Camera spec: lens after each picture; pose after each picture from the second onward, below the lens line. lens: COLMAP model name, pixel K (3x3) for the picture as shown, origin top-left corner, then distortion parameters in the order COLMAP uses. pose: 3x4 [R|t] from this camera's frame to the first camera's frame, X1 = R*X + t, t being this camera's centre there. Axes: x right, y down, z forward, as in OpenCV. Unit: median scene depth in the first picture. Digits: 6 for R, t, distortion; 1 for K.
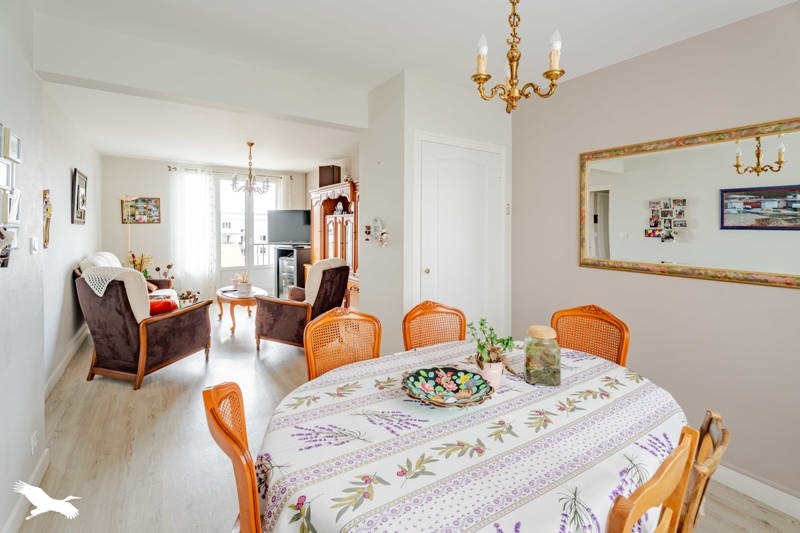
lens RADIAL K [[377.5, 0, 402.7], [0, 377.5, 228.4], [0, 0, 1]] dist [0.000844, -0.000156]
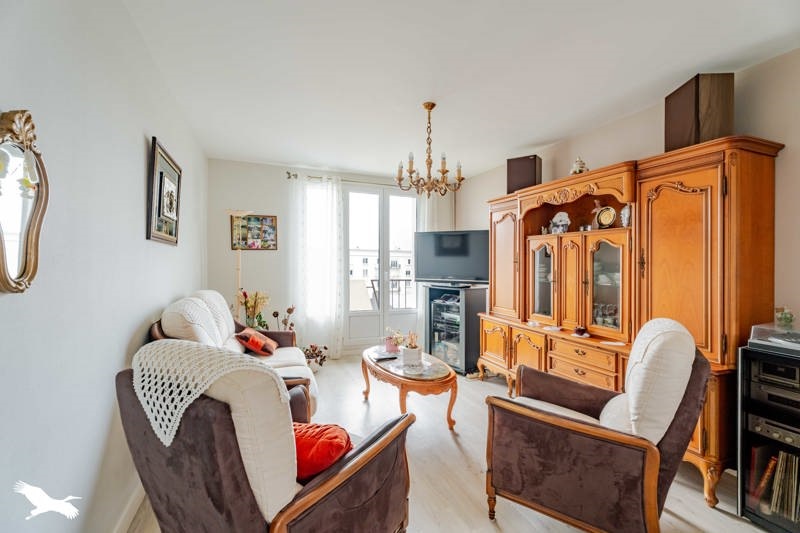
lens RADIAL K [[377.5, 0, 400.5], [0, 377.5, 265.6], [0, 0, 1]] dist [0.000844, -0.000156]
pose [[0.975571, 0.010476, -0.219433, -0.261295], [-0.009625, 0.999941, 0.004948, 0.011750], [0.219472, -0.002715, 0.975615, 0.355981]]
